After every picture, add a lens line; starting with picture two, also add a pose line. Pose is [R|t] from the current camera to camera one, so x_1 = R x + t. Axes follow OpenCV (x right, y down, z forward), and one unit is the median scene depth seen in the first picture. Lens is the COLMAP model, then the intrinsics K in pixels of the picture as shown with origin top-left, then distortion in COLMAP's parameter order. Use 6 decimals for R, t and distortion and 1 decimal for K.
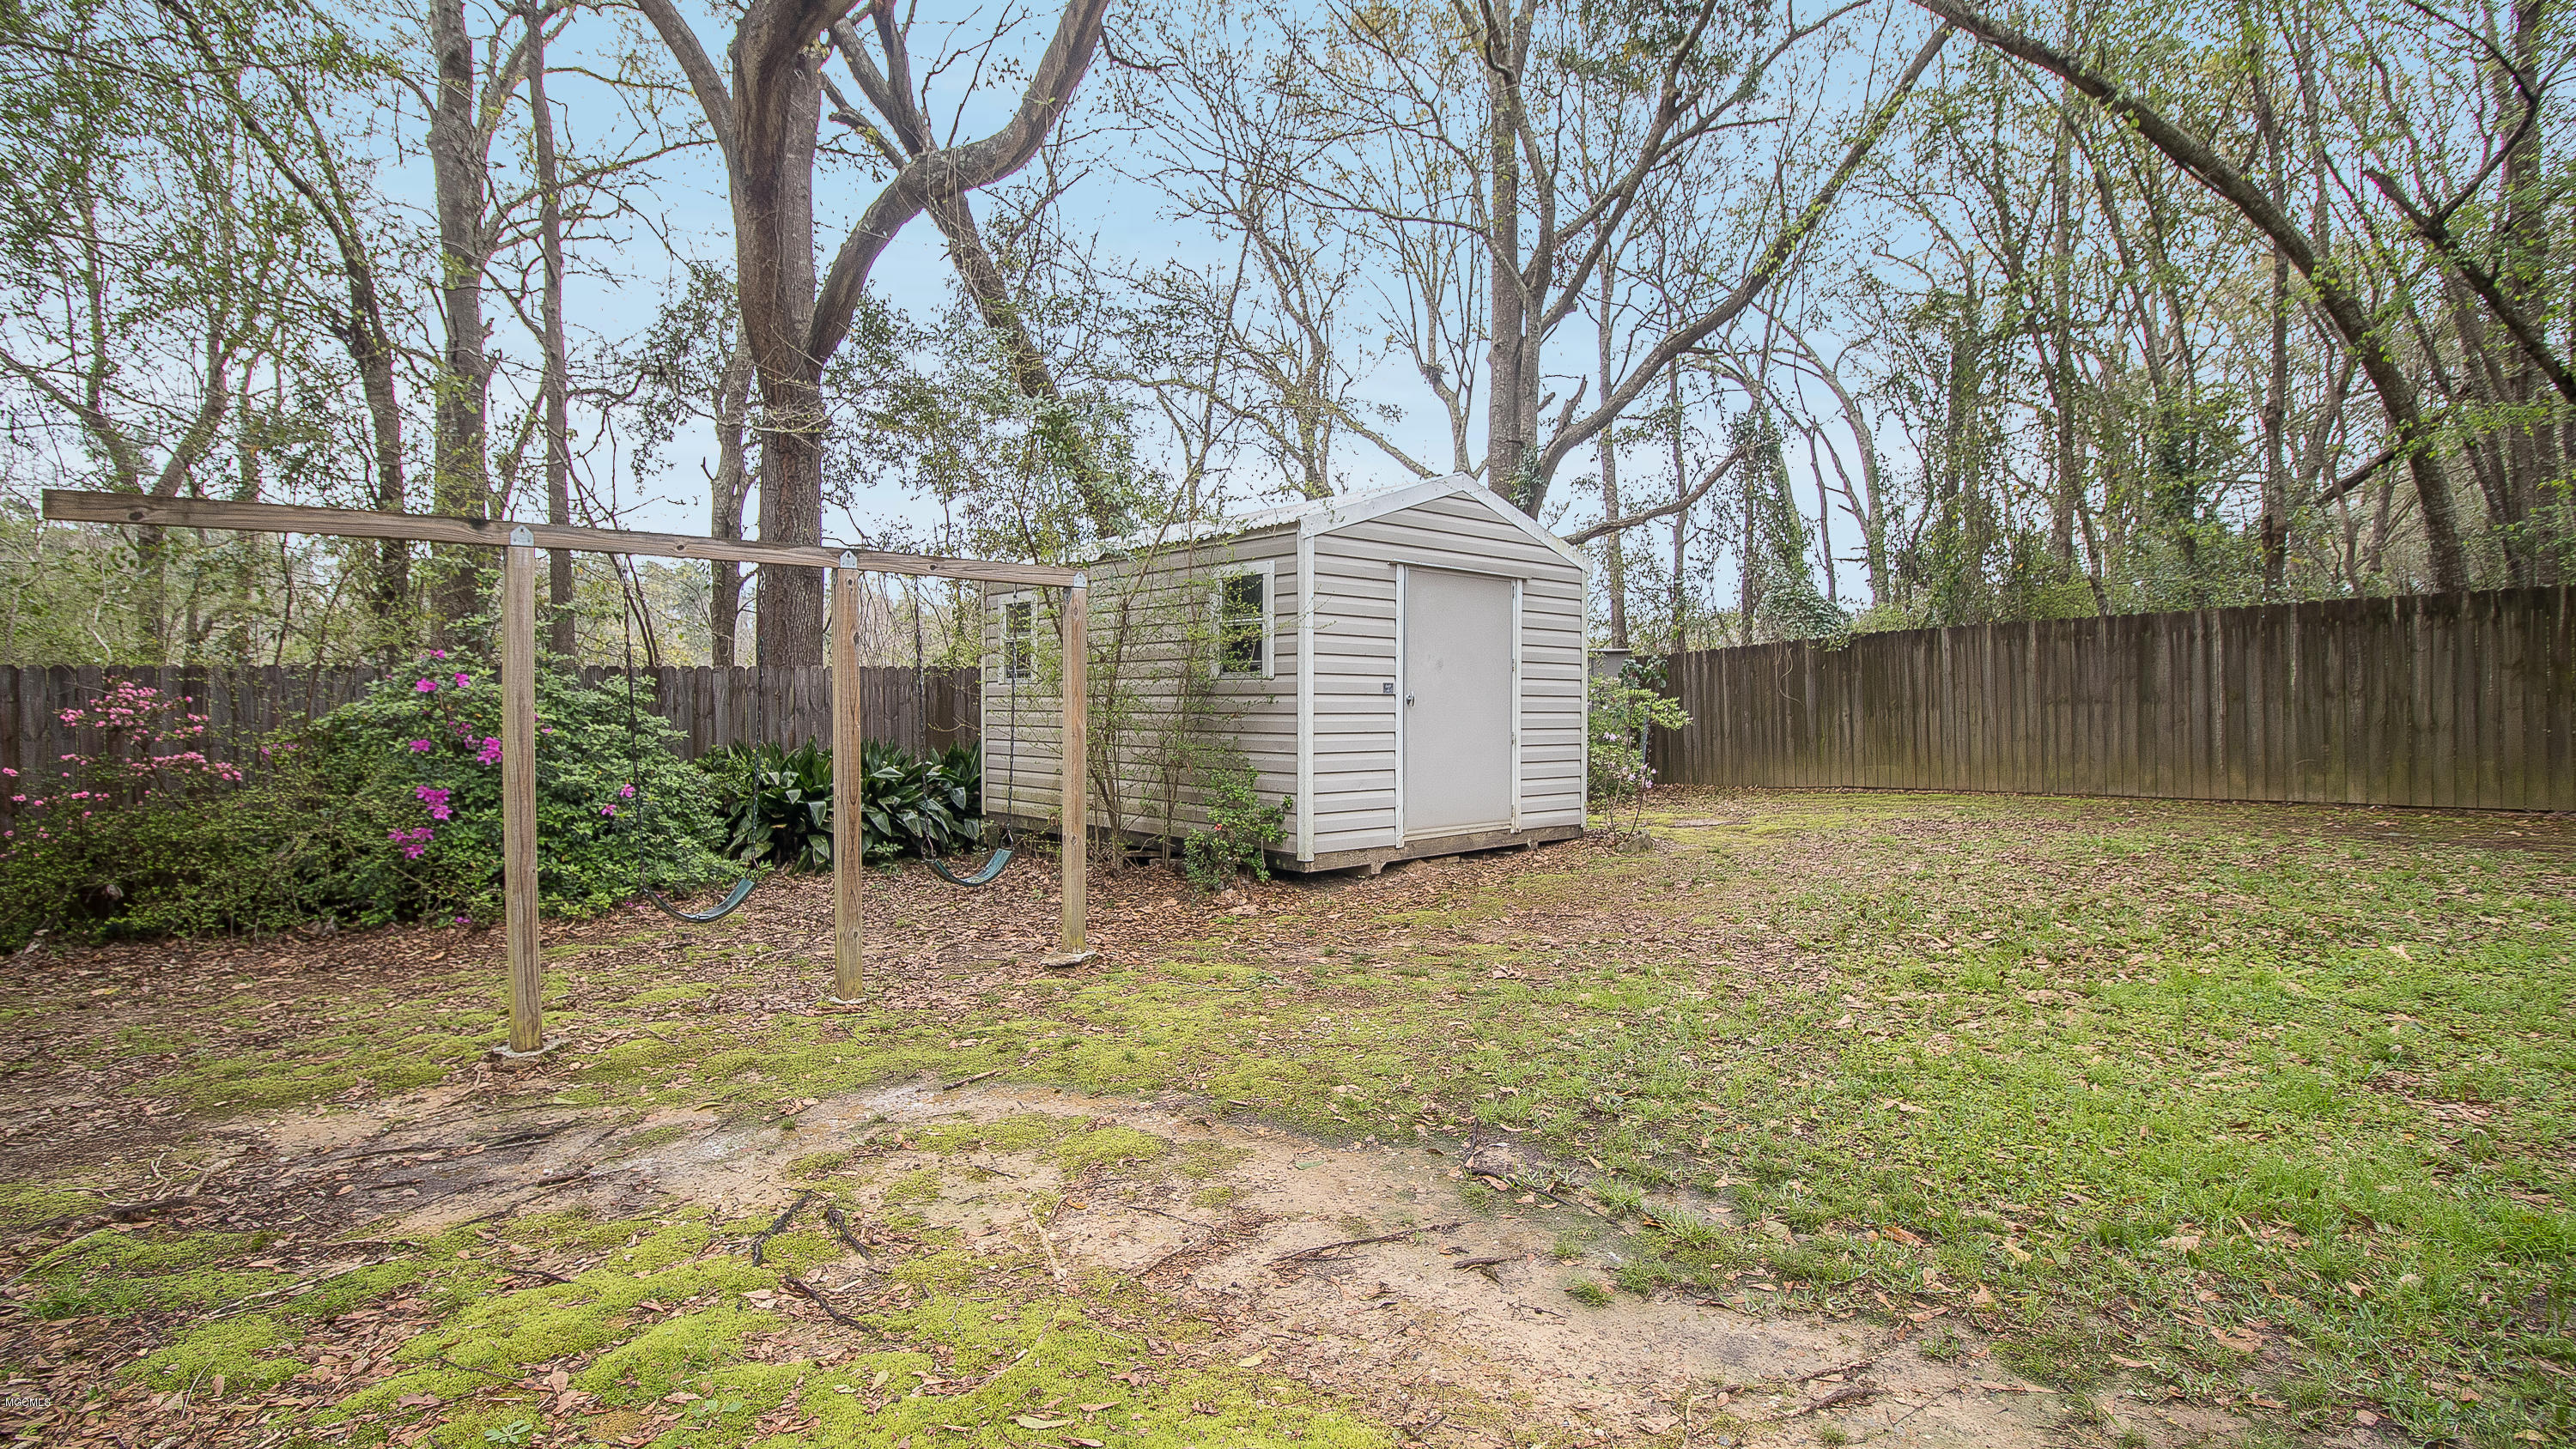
lens RADIAL K [[1217.4, 0, 1288.4], [0, 1217.4, 715.3], [0, 0, 1]] dist [-0.007973, -0.007424]
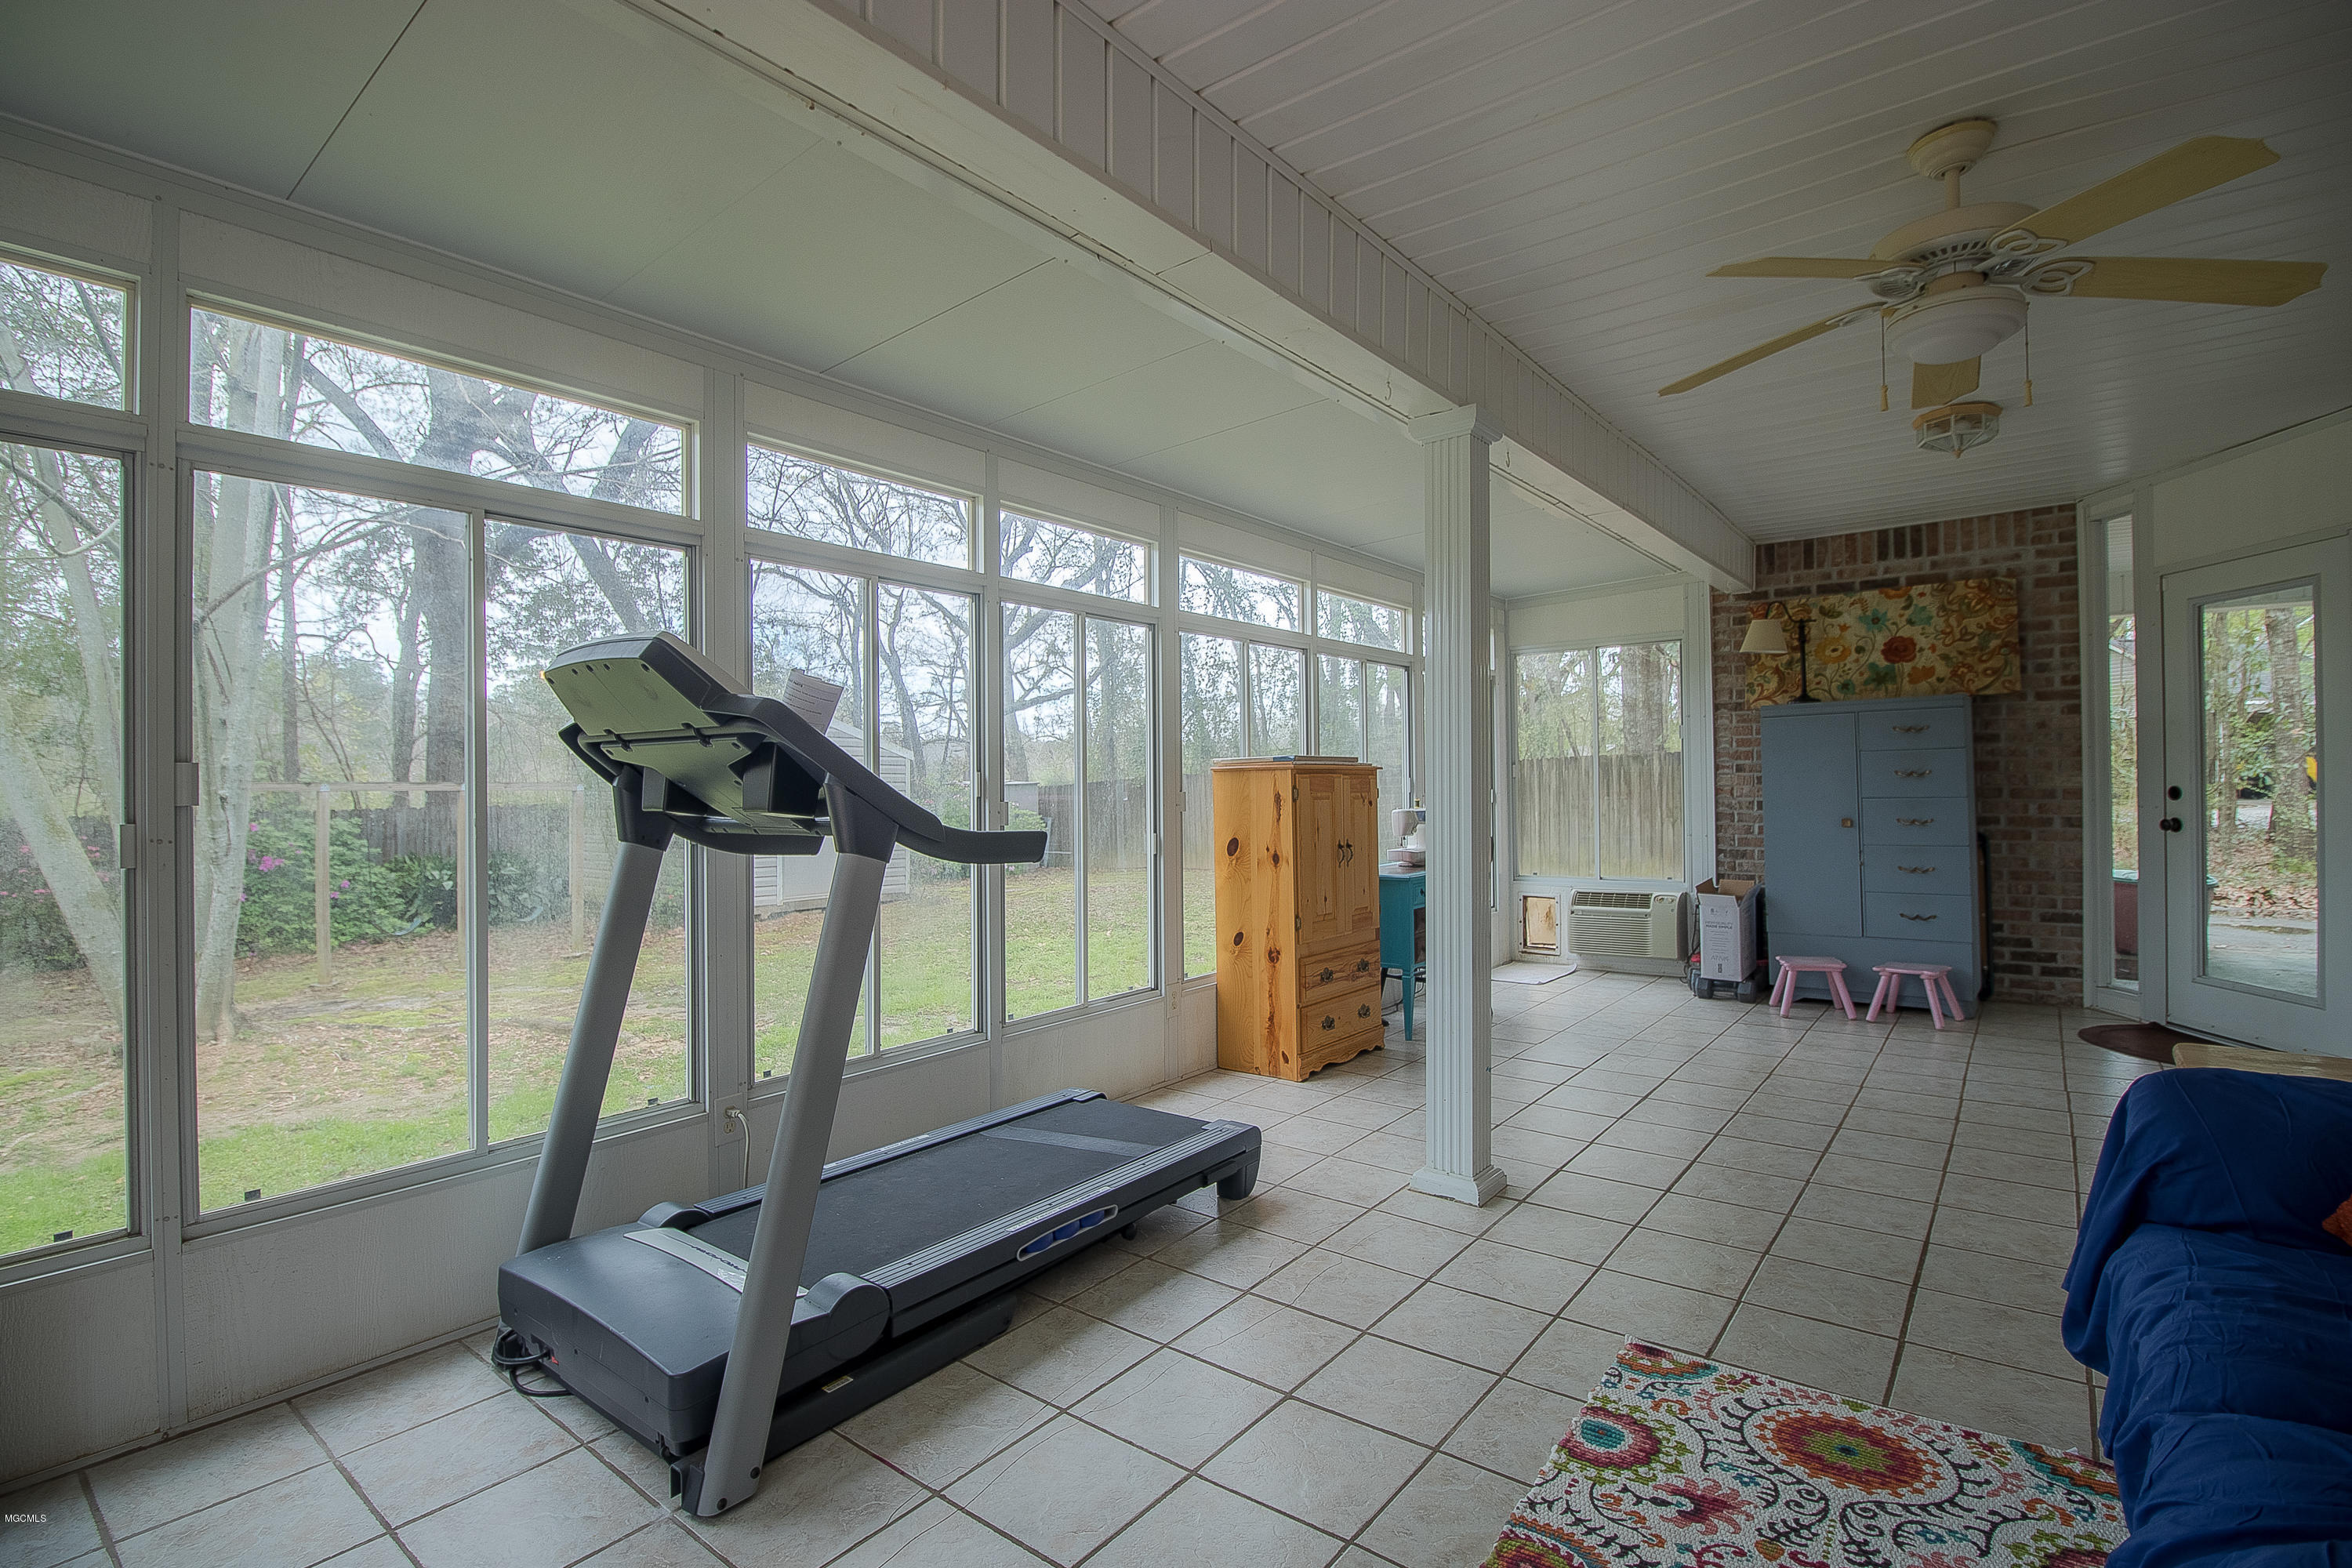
lens RADIAL K [[1096.0, 0, 1176.0], [0, 1096.0, 787.7], [0, 0, 1]] dist [-0.002593, -0.010002]
pose [[0.983266, -0.002947, 0.182154, 0.332459], [0.005385, 0.999902, -0.012886, -0.047232], [-0.182098, 0.013651, 0.983186, -0.726372]]
